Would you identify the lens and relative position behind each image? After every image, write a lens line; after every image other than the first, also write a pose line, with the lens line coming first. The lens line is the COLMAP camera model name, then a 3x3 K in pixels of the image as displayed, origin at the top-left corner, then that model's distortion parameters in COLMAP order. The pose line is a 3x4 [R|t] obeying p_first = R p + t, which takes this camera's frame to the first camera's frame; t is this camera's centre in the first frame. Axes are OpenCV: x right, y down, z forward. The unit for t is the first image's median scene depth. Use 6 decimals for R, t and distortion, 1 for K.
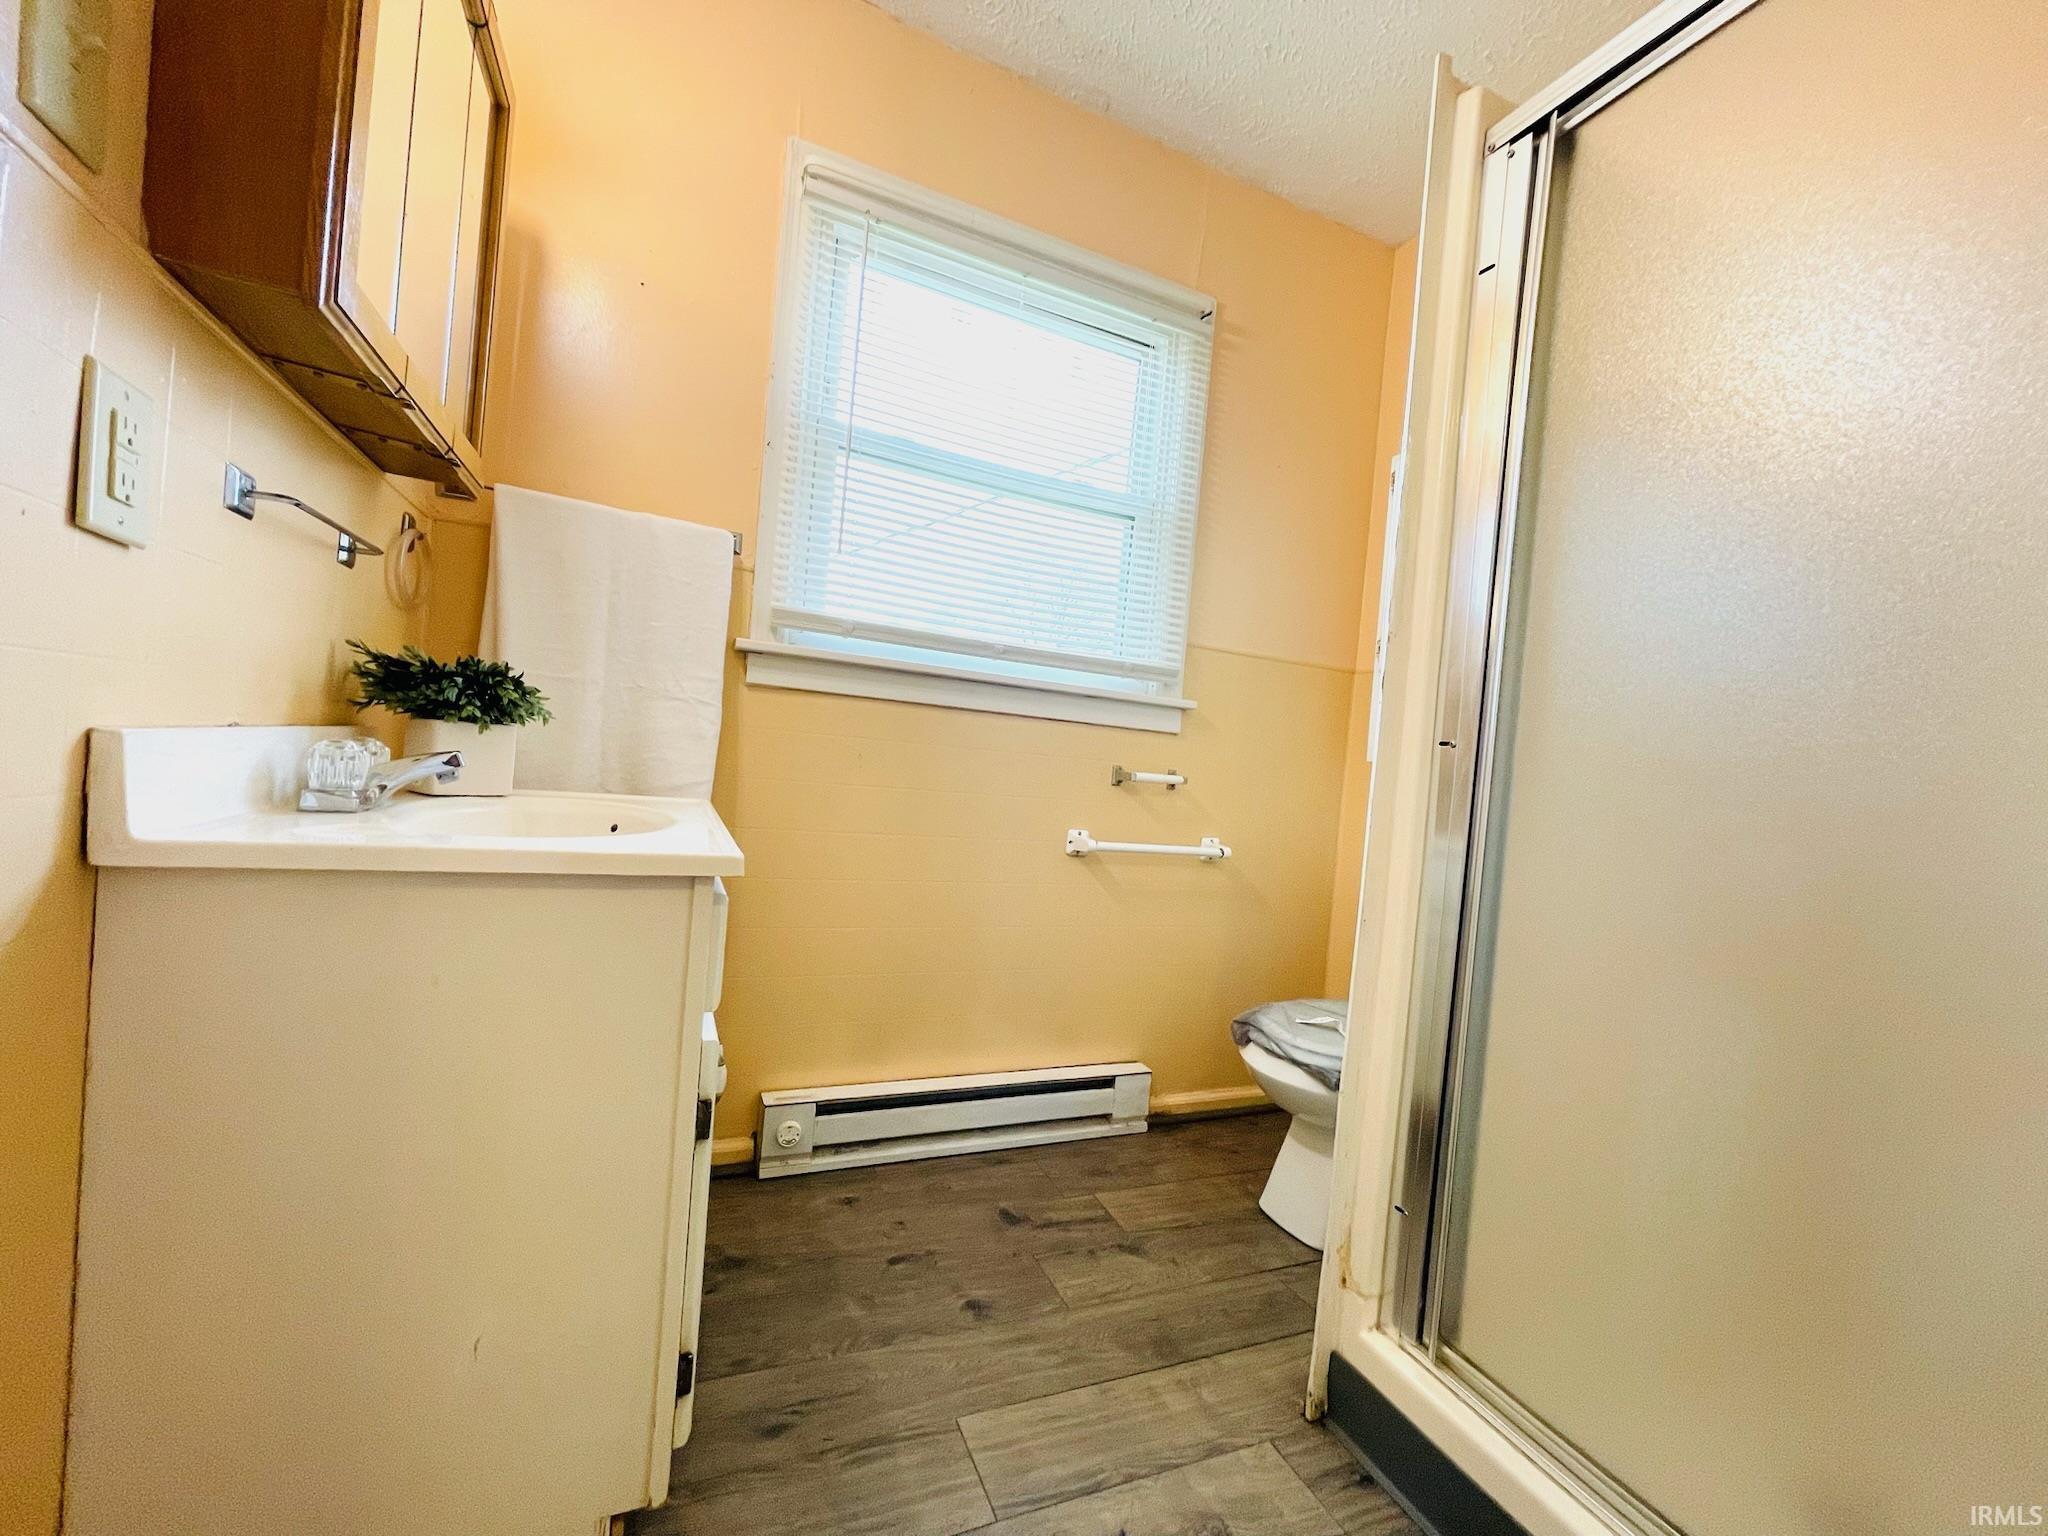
lens RADIAL K [[823.0, 0, 1014.2], [0, 823.0, 770.6], [0, 0, 1]] dist [-0.005113, 0.002045]
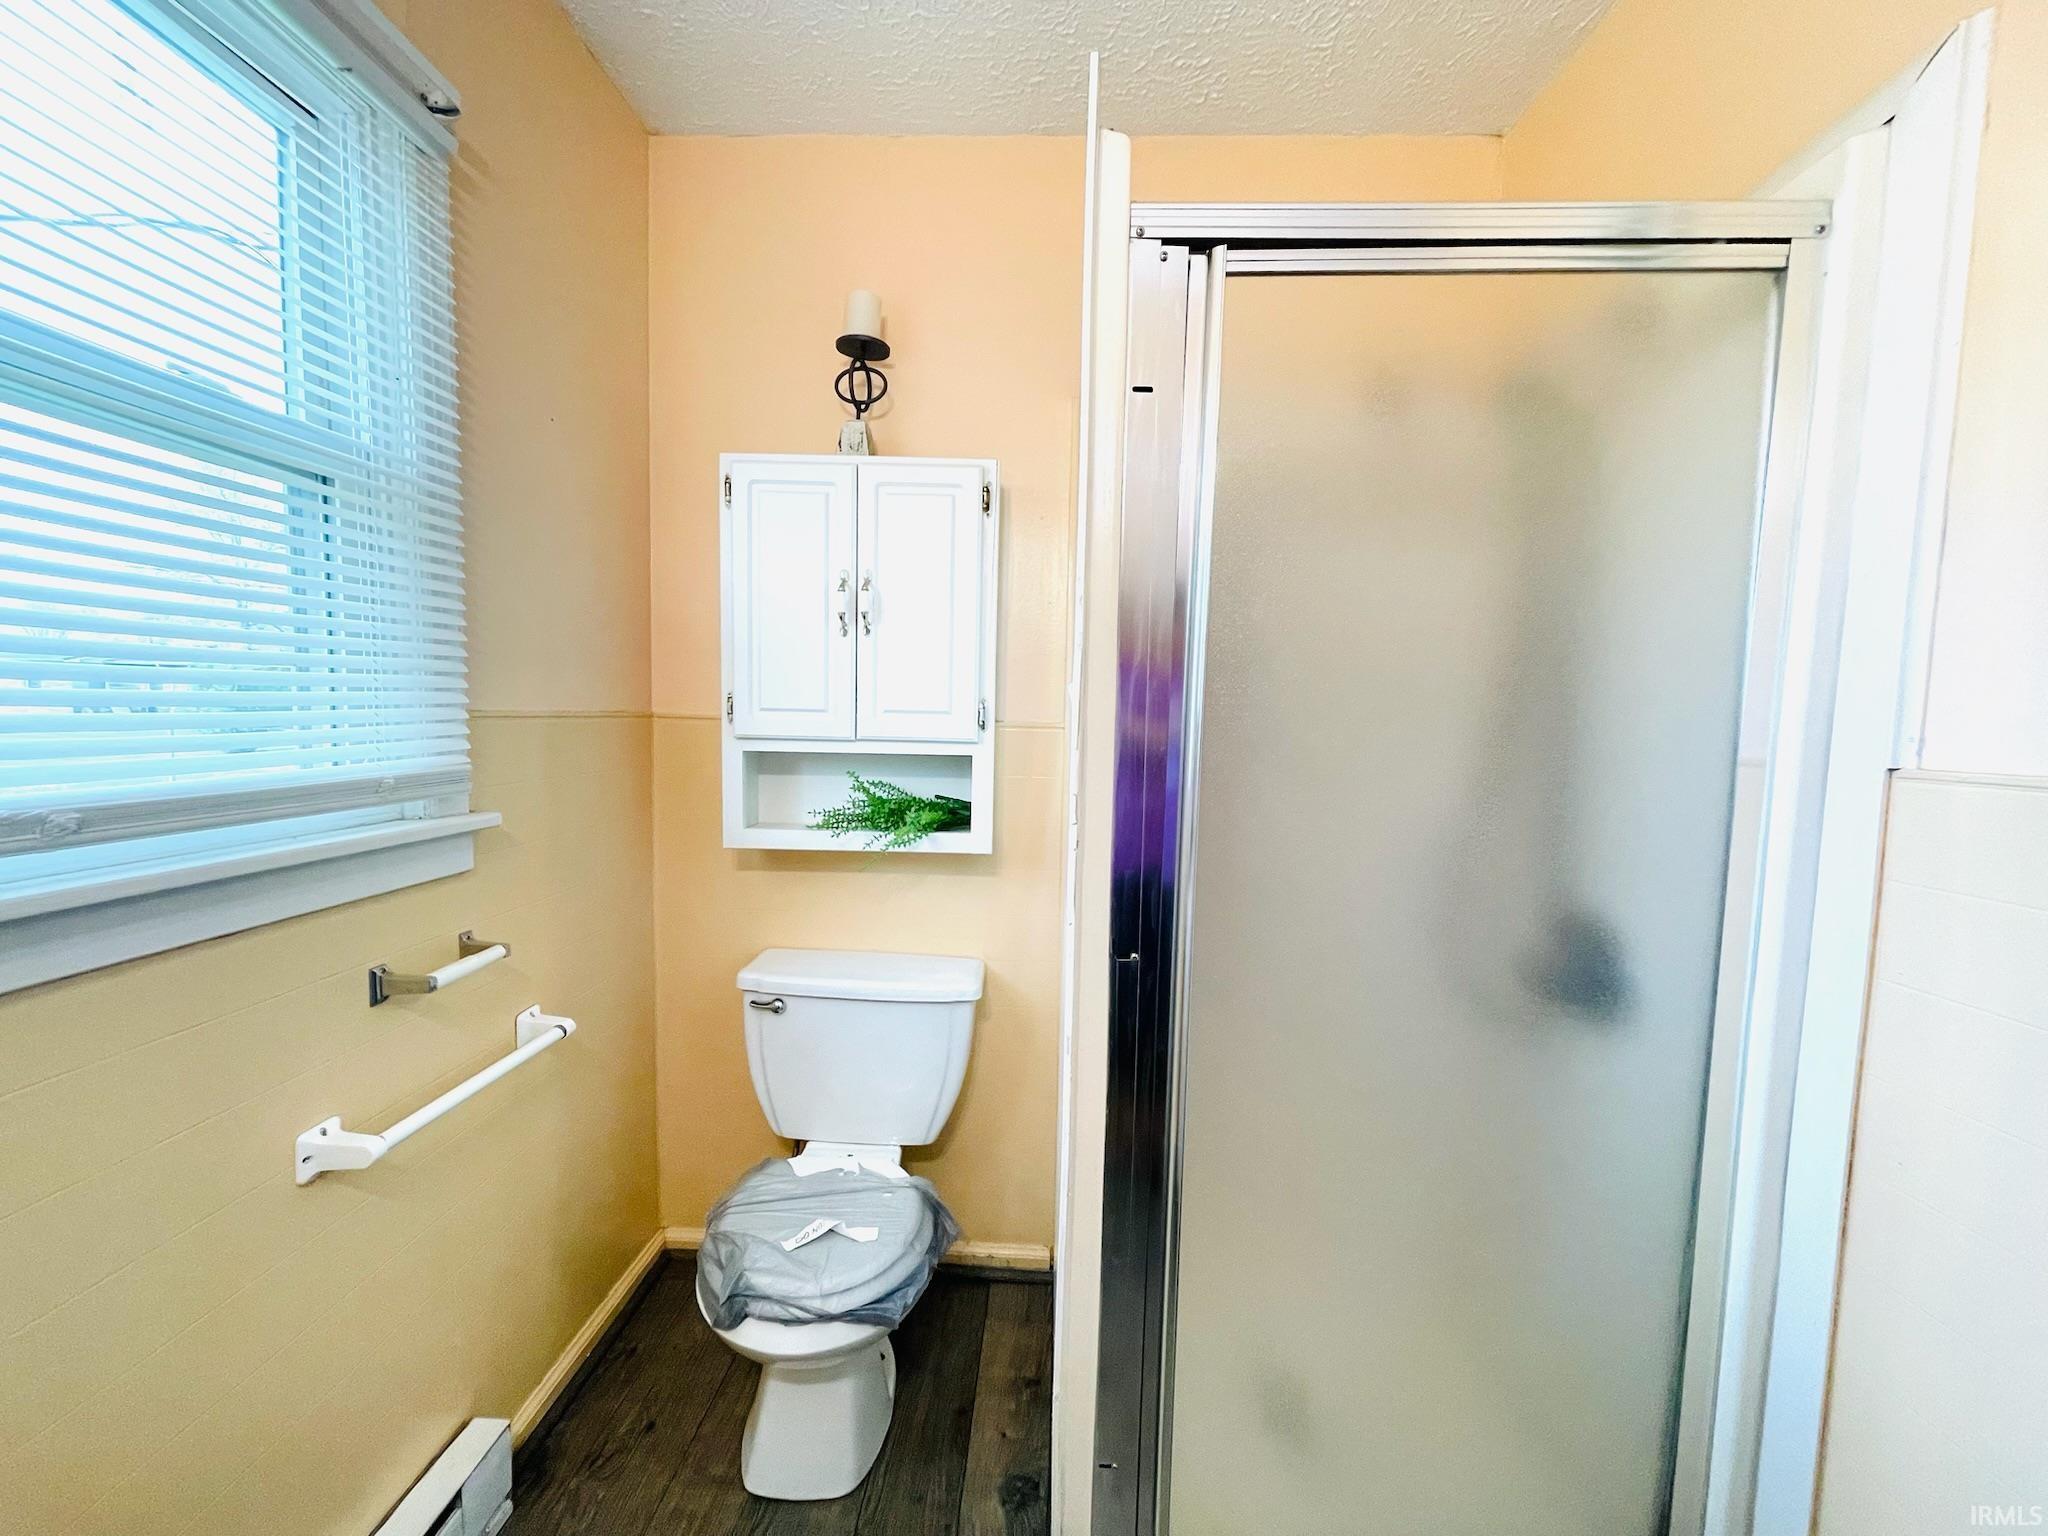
lens RADIAL K [[823.0, 0, 1027.8], [0, 823.0, 772.3], [0, 0, 1]] dist [-0.005113, 0.002045]
pose [[0.432477, -0.145025, 0.889905, -0.168259], [0.028129, 0.988669, 0.147450, -0.230044], [-0.901206, -0.038737, 0.431656, 0.471656]]
